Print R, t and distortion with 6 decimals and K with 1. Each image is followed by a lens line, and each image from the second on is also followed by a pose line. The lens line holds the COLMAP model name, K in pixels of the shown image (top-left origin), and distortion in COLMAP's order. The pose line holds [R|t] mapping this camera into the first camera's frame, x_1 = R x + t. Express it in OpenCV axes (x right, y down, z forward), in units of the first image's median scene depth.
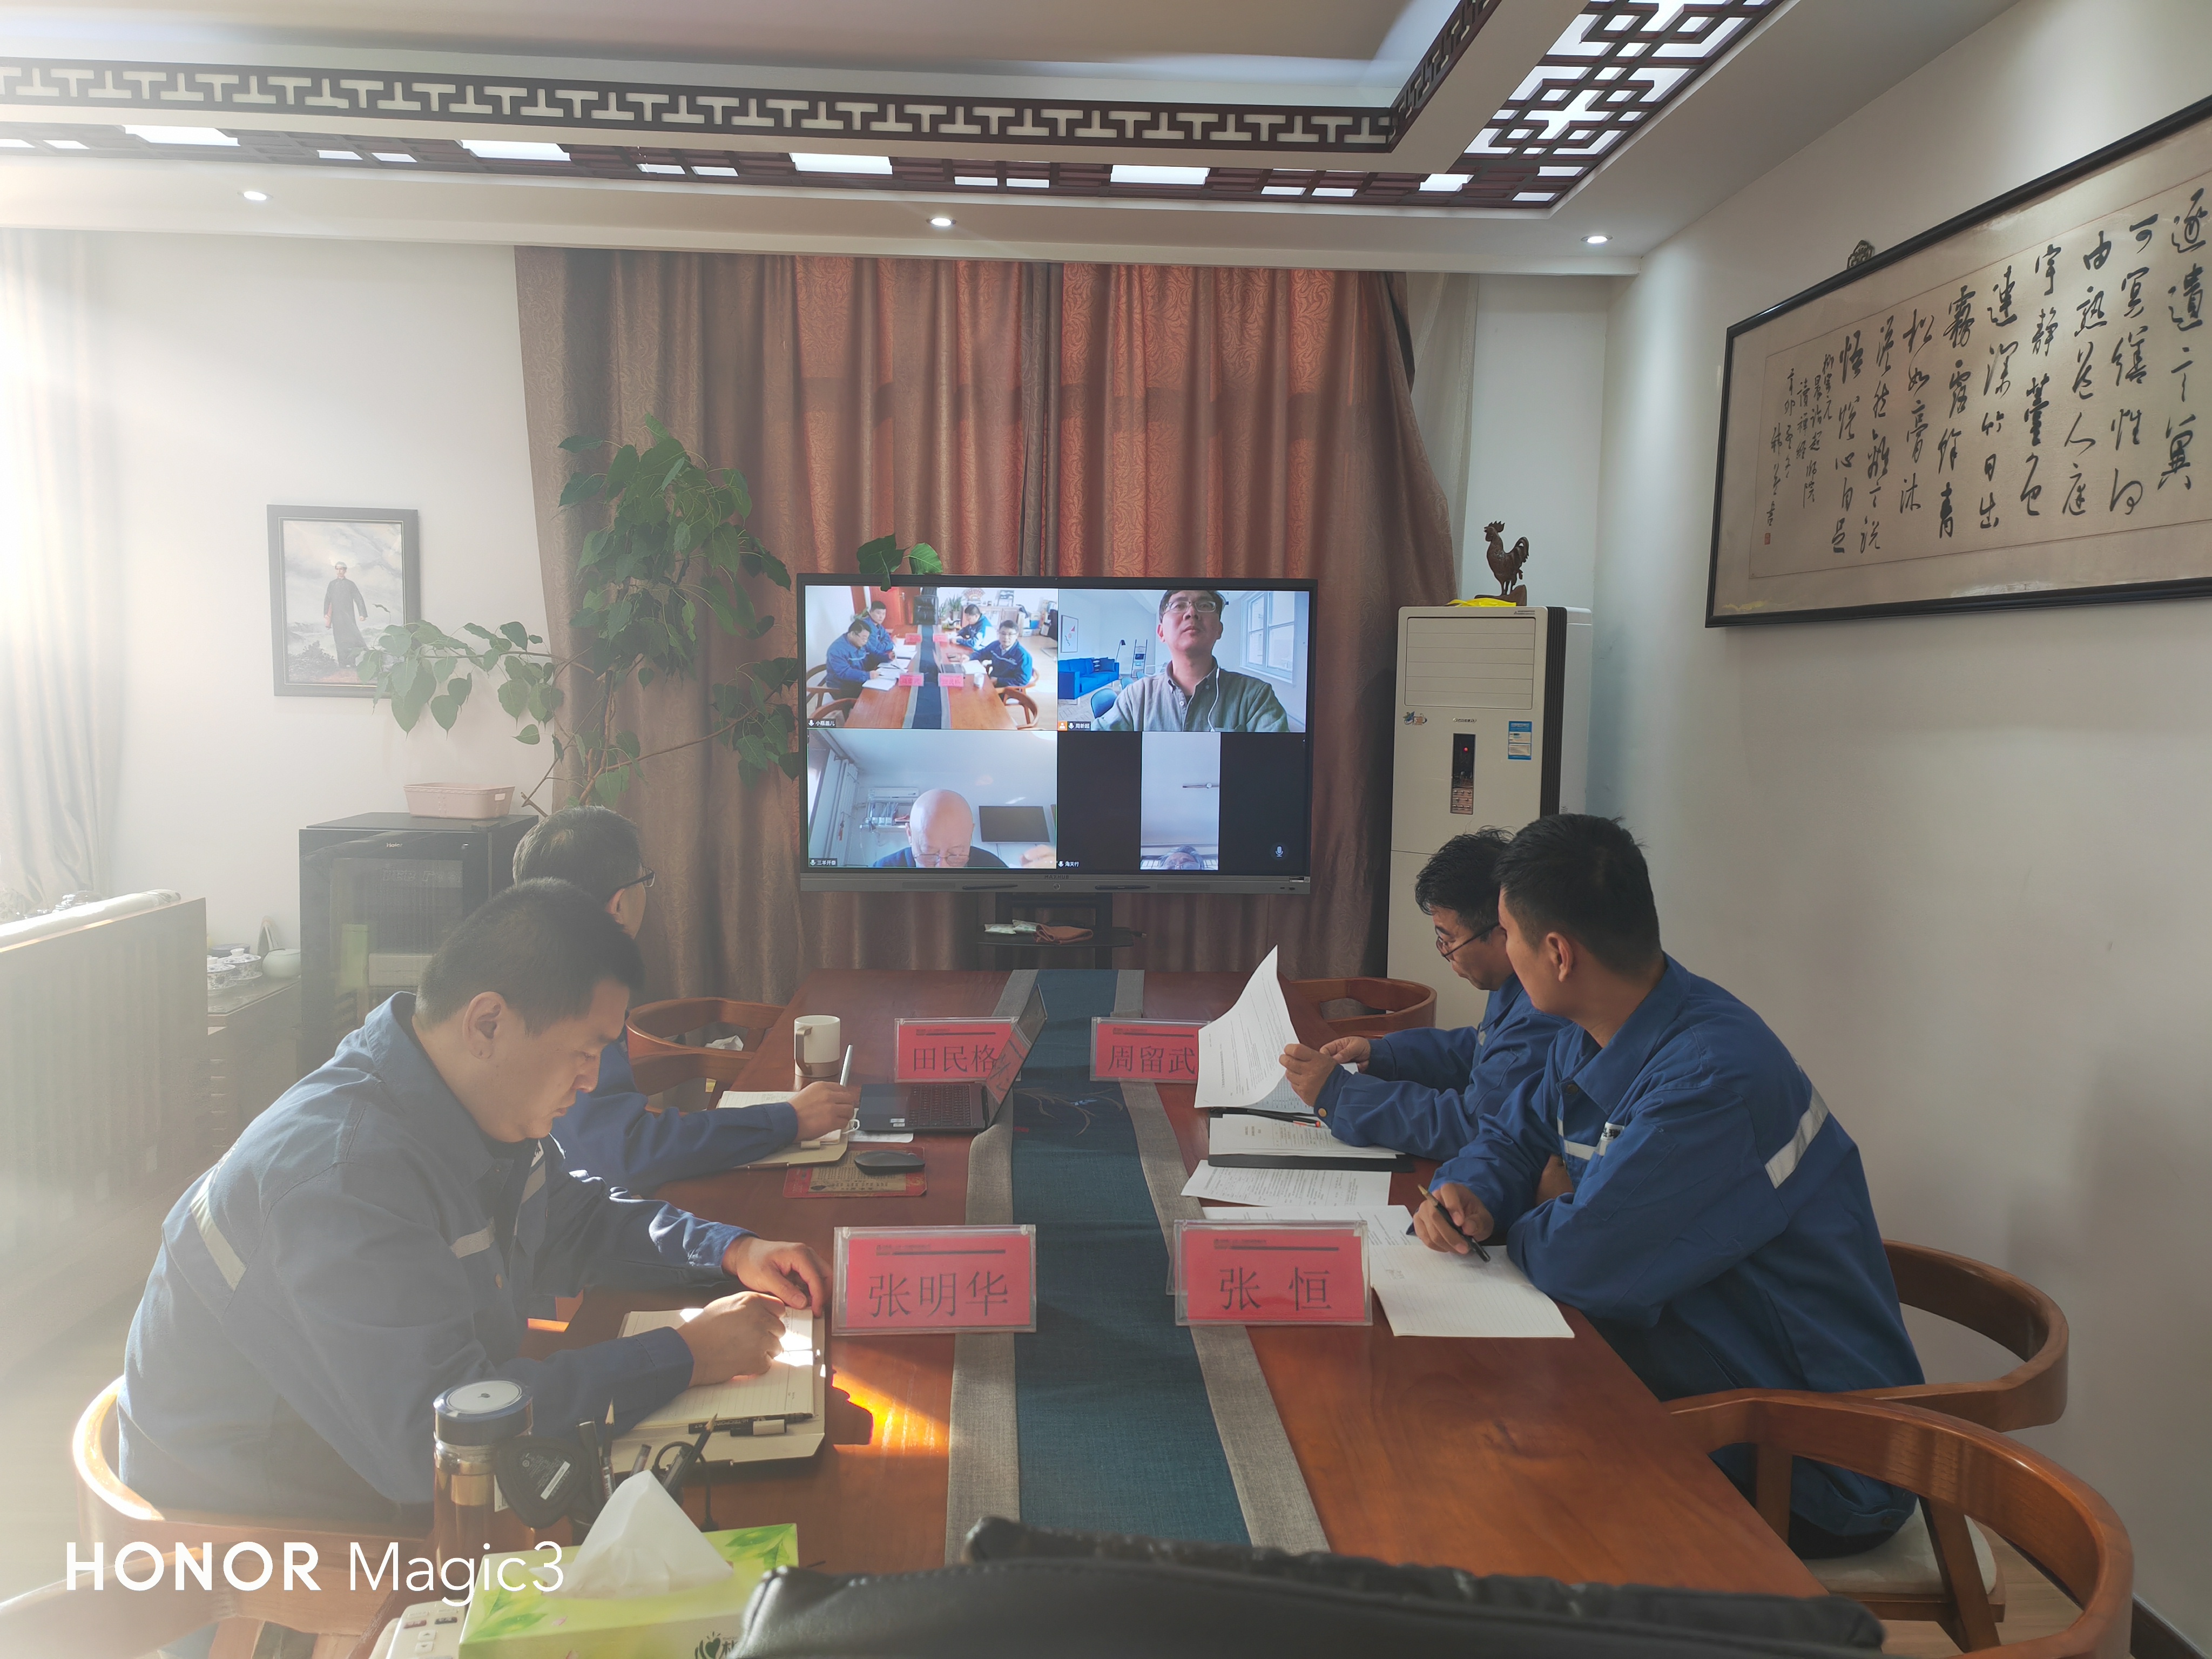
lens RADIAL K [[1710.6, 0, 1104.5], [0, 1710.6, 826.0], [0, 0, 1]] dist [0.030713, 0.035601]
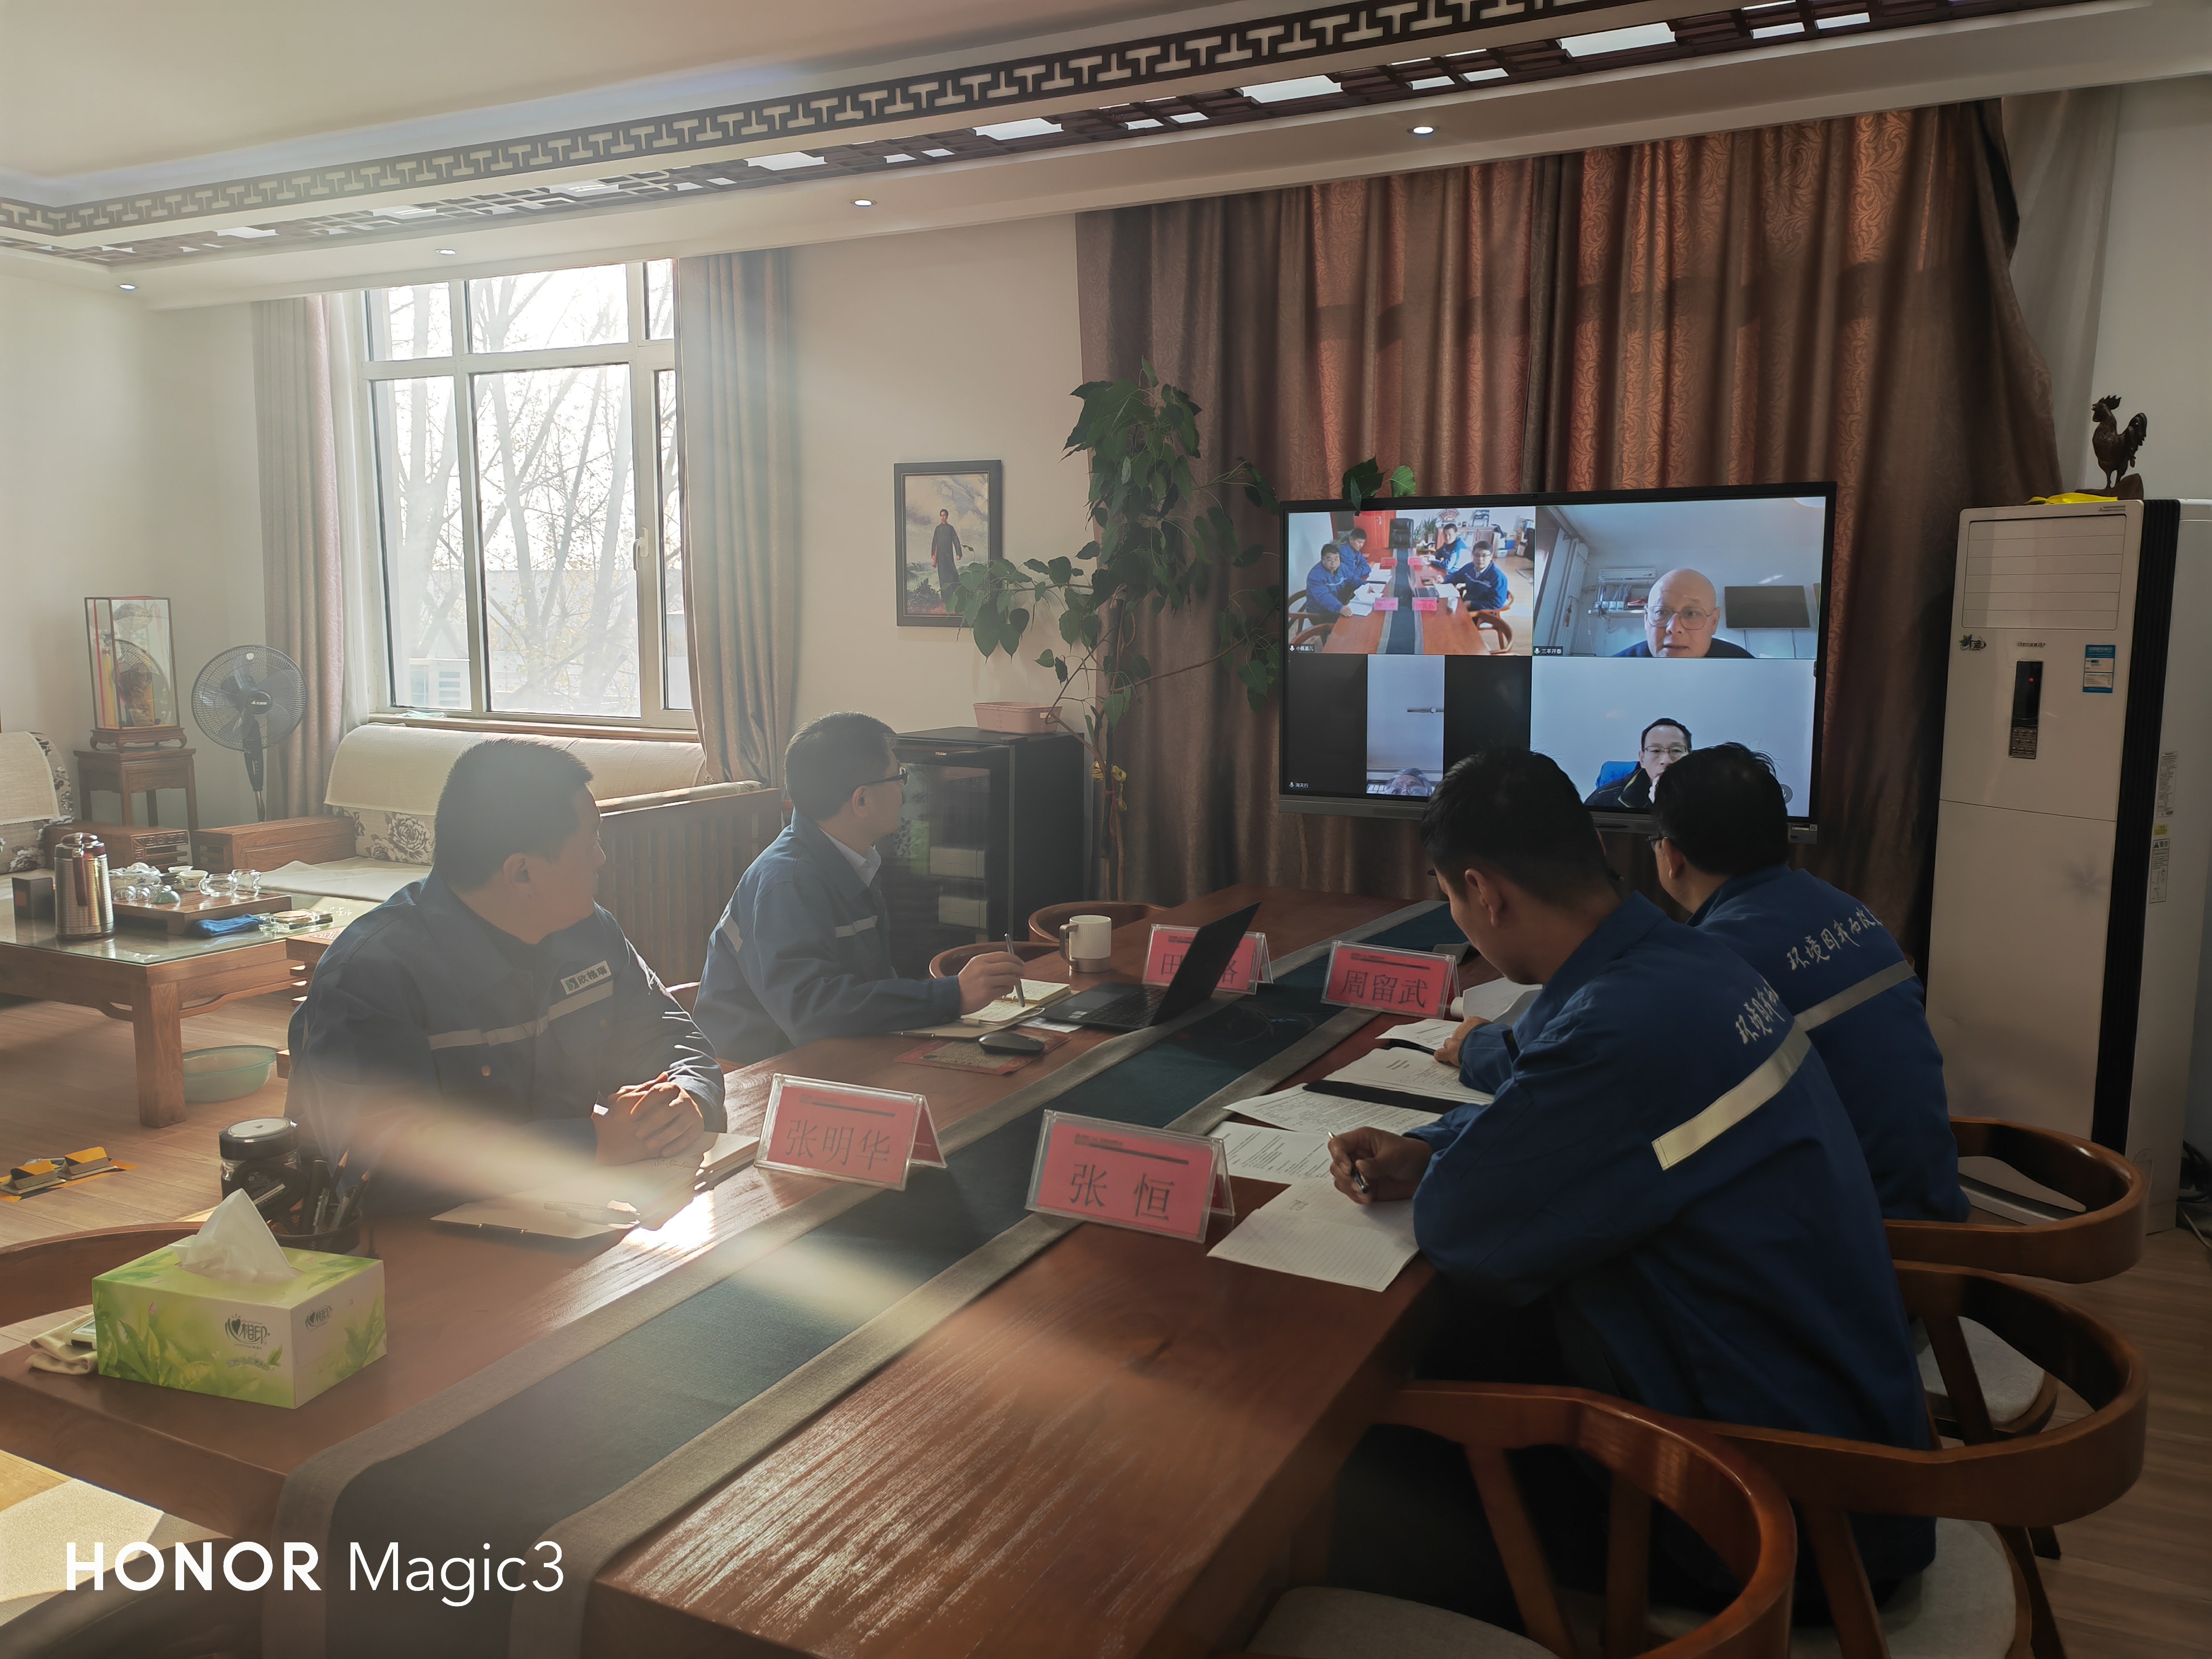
lens RADIAL K [[1710.6, 0, 1097.8], [0, 1710.6, 835.4], [0, 0, 1]] dist [0.030713, 0.035601]
pose [[0.862296, 0.056972, -0.503190, 0.245581], [-0.035898, 0.998029, 0.051481, 0.003134], [0.505131, -0.026328, 0.862641, 0.051119]]
